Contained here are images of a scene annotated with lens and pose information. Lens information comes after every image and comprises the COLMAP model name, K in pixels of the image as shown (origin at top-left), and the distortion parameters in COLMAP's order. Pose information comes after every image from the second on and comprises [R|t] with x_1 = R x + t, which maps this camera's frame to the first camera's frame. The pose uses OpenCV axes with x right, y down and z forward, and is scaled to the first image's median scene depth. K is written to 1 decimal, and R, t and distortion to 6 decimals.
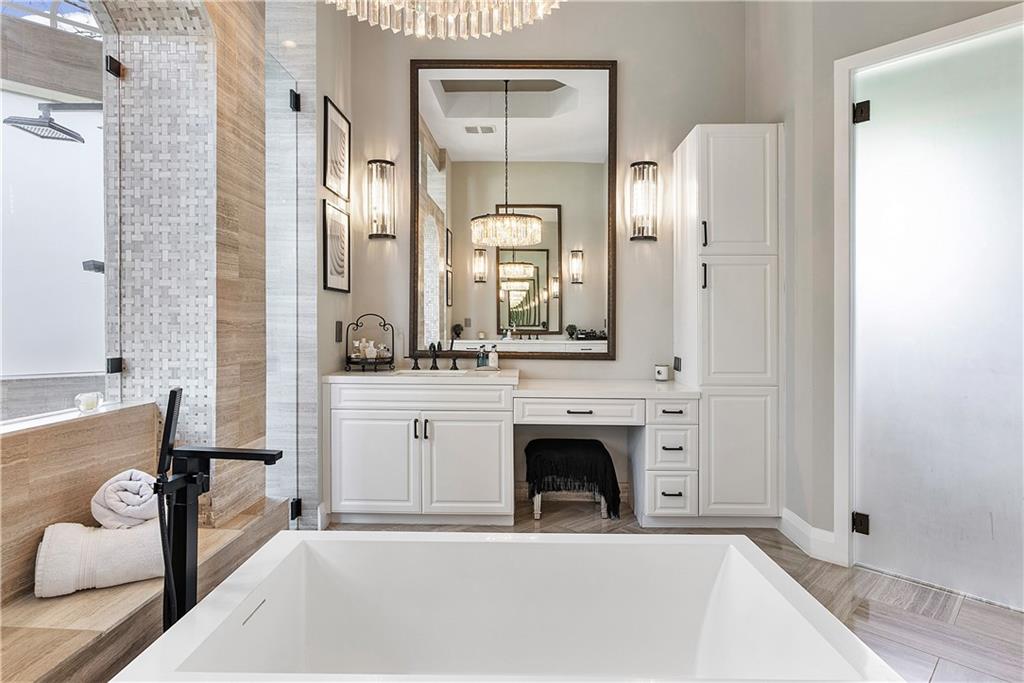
lens RADIAL K [[553.5, 0, 521.3], [0, 553.5, 324.9], [0, 0, 1]] dist [-0.000211, -0.000094]
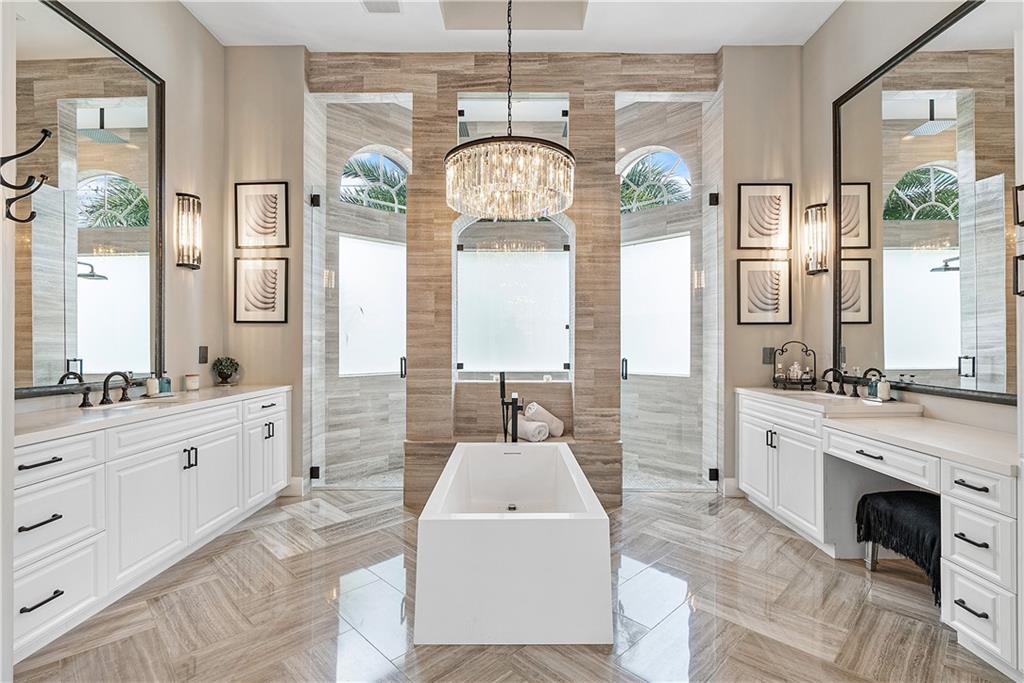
lens RADIAL K [[474.1, 0, 512.1], [0, 474.1, 343.0], [0, 0, 1]] dist [-0.004413, -0.000380]
pose [[0.006439, -0.007004, -0.999955, 0.726347], [-0.000654, 0.999975, -0.007009, -0.008455], [0.999979, 0.000699, 0.006434, 0.383704]]
